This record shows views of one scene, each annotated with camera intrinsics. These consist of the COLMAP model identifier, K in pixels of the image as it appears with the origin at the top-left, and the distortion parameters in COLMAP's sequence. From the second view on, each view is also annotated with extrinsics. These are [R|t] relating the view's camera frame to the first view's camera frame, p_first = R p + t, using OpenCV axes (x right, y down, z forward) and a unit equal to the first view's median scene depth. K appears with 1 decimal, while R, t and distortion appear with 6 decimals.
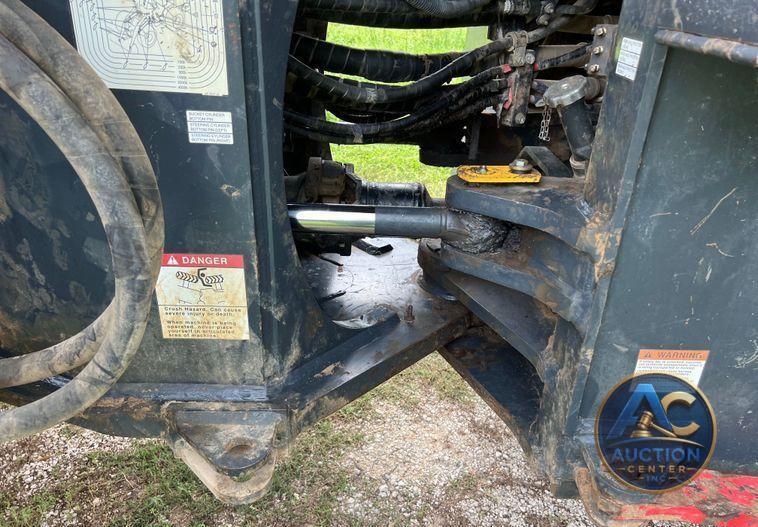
lens RADIAL K [[561.0, 0, 382.0], [0, 561.0, 285.7], [0, 0, 1]] dist [0.067638, -0.084005]
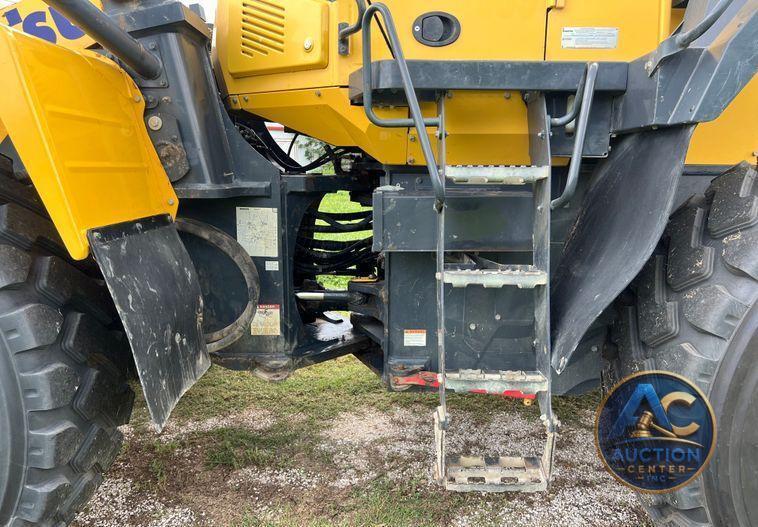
lens RADIAL K [[561.0, 0, 382.0], [0, 561.0, 285.7], [0, 0, 1]] dist [0.067638, -0.084005]
pose [[0.999520, -0.021522, -0.022293, 0.370590], [0.014781, 0.963466, -0.267422, 0.644960], [0.027234, 0.266964, 0.963322, -1.897939]]
